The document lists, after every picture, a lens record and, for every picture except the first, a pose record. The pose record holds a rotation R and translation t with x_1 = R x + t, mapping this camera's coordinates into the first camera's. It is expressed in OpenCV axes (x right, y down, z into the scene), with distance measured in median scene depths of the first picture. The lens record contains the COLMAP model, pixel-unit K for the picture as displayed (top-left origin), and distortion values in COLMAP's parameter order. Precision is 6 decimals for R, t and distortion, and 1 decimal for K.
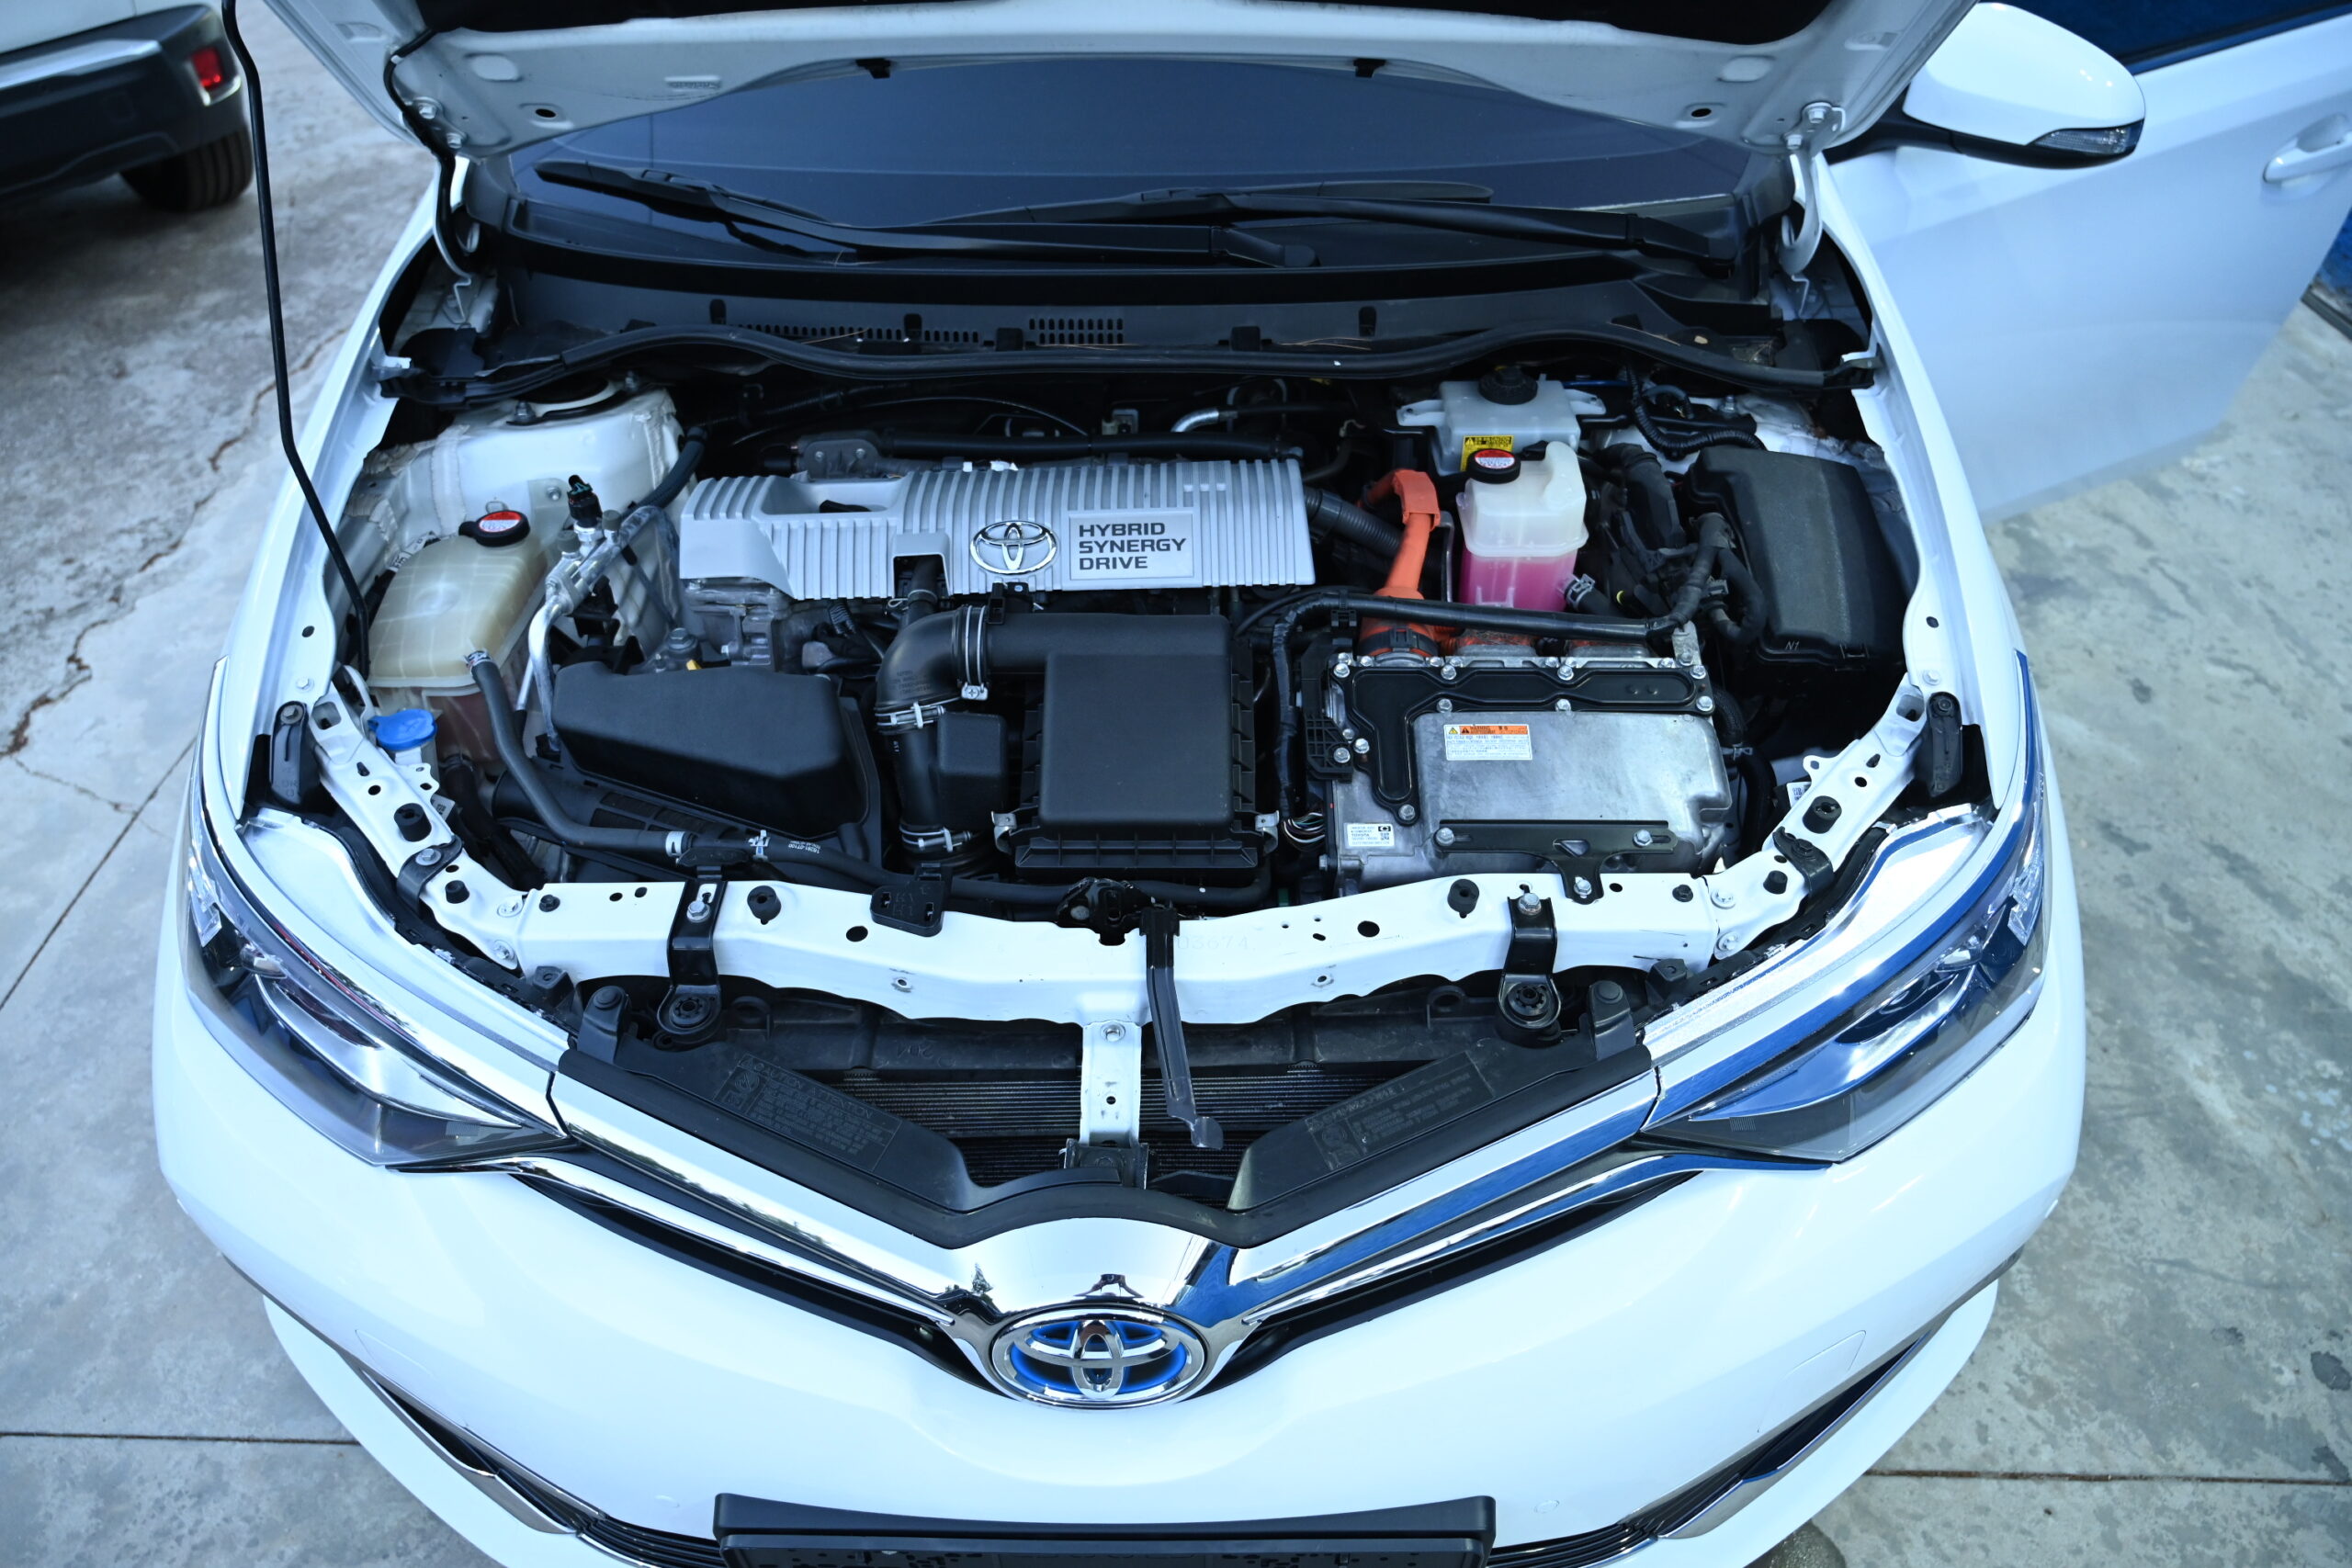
lens RADIAL K [[1556.5, 0, 1176.0], [0, 1556.5, 784.0], [0, 0, 1]] dist [-0.014372, 0.000809]
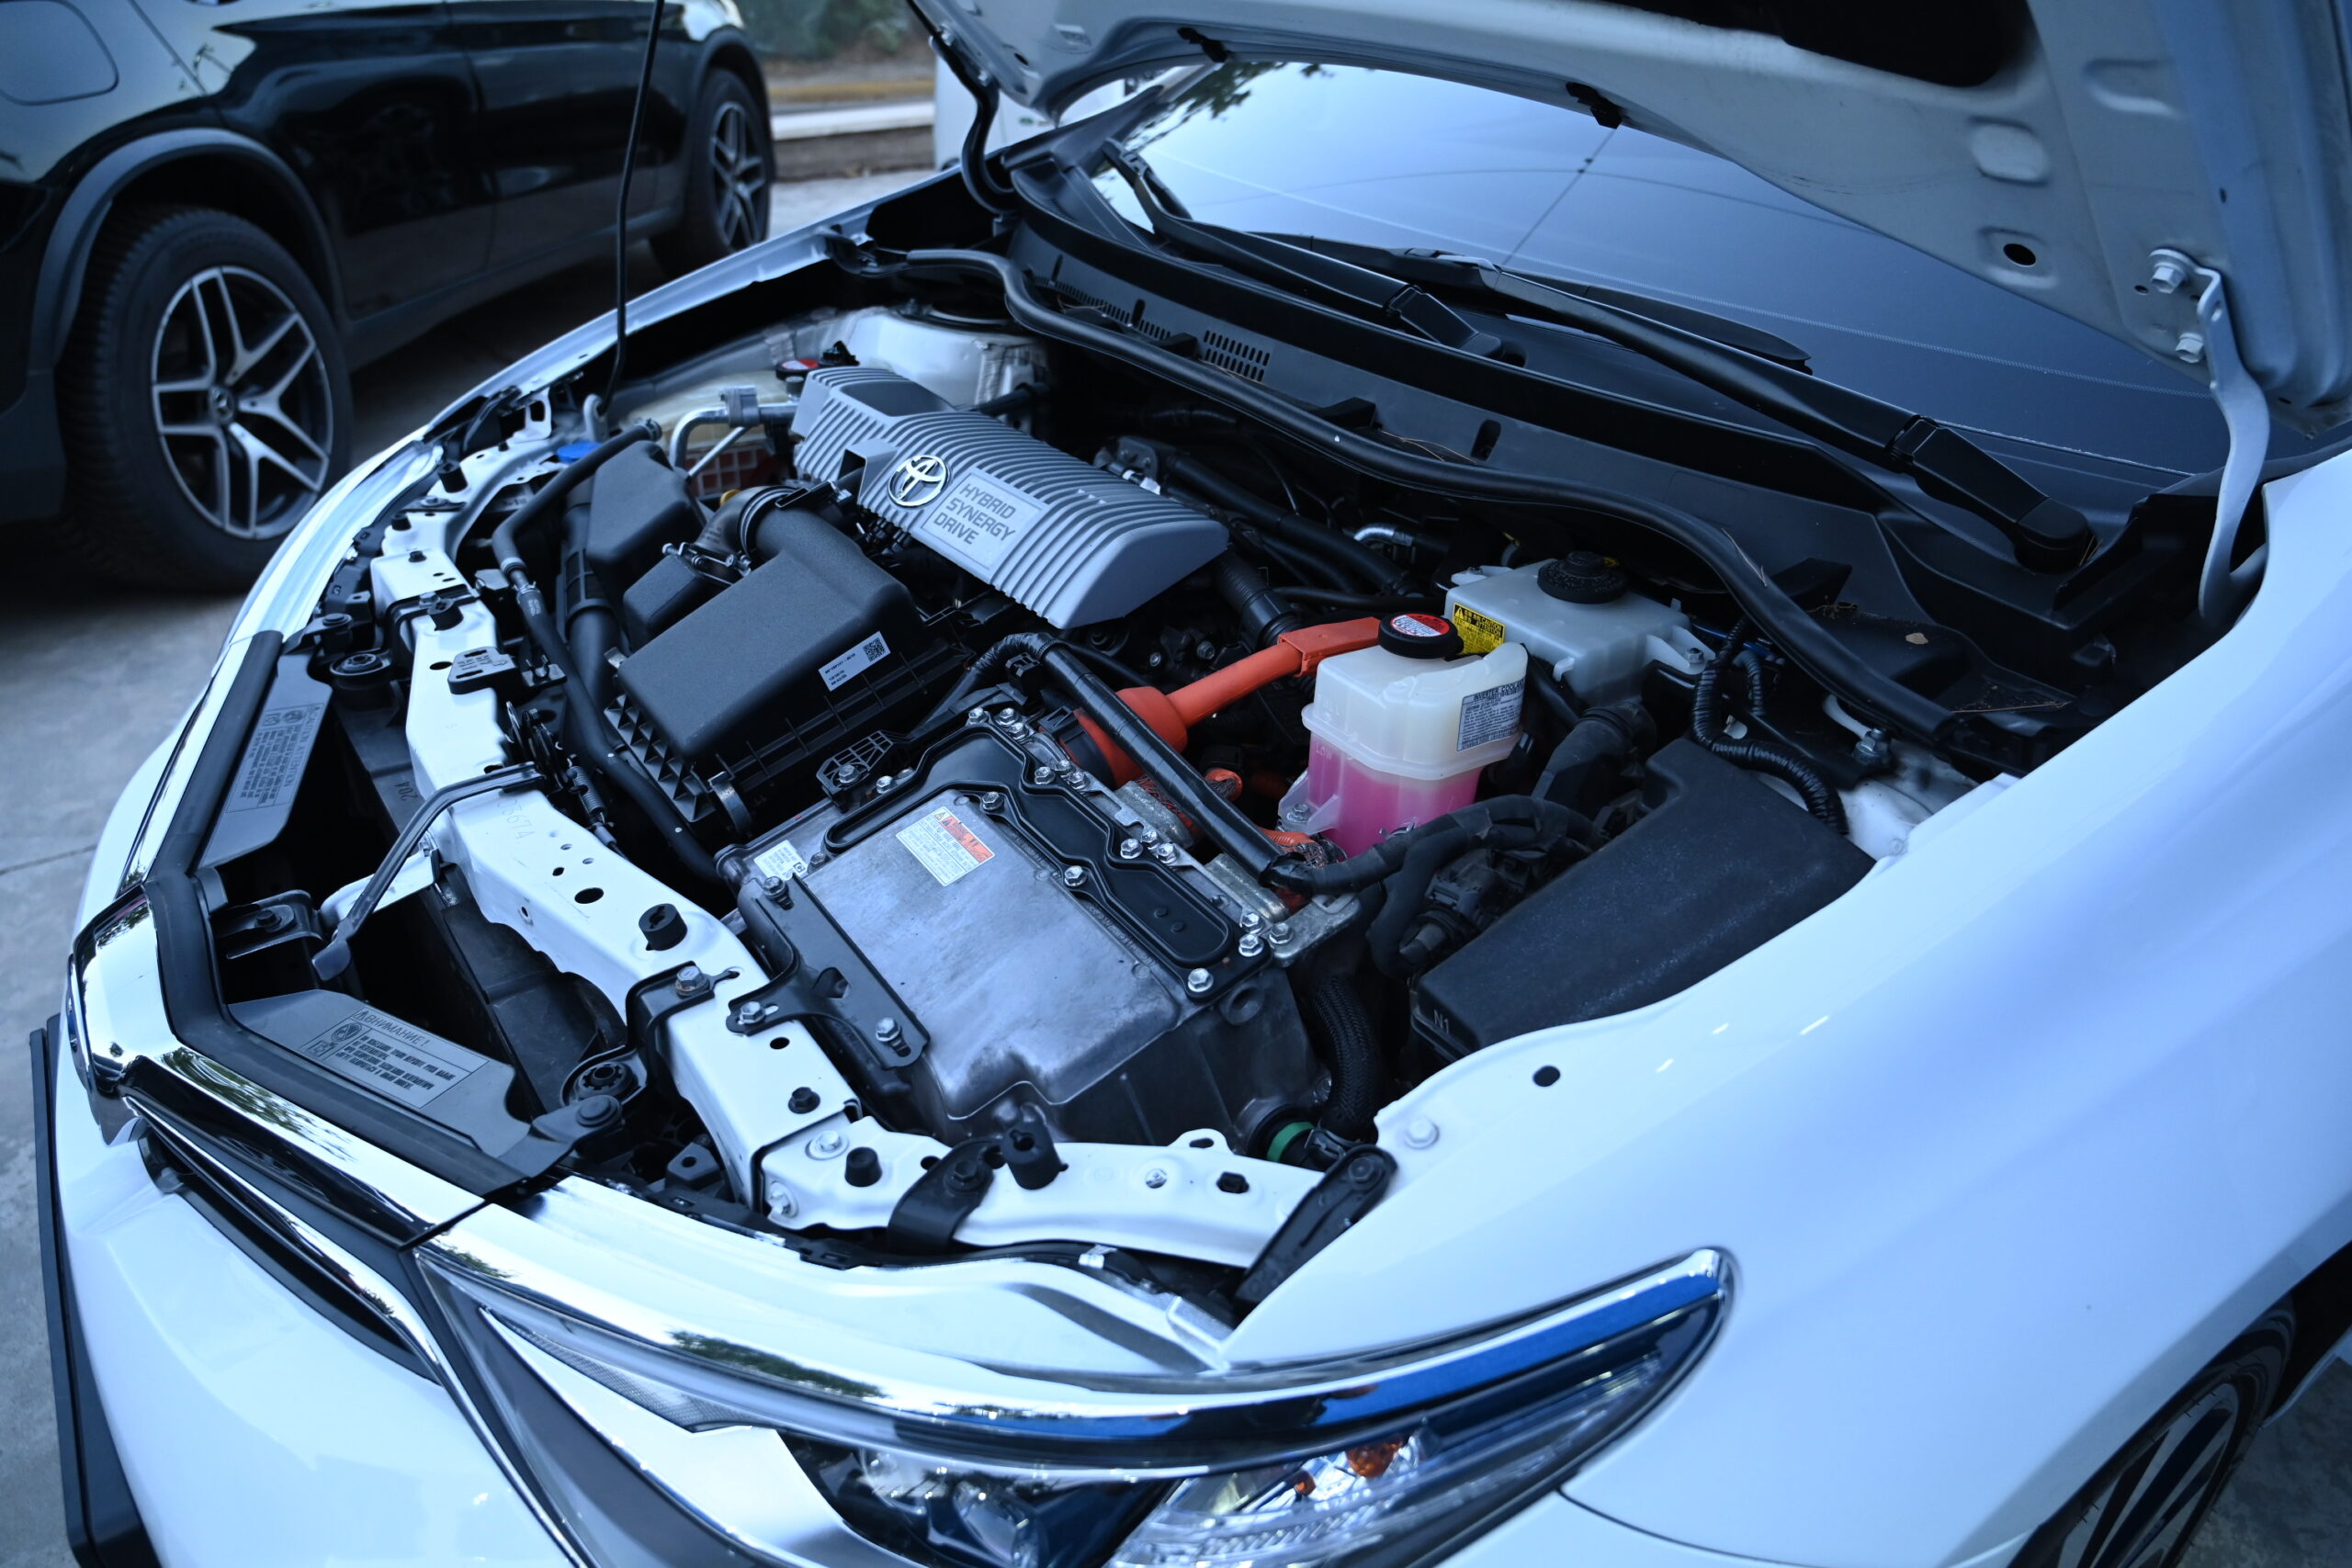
lens RADIAL K [[1556.5, 0, 1176.0], [0, 1556.5, 784.0], [0, 0, 1]] dist [-0.014372, 0.000809]
pose [[0.564572, 0.425148, -0.707465, 1.011040], [-0.560391, 0.826741, 0.049623, -0.193060], [0.605987, 0.368441, 0.705004, 0.742560]]
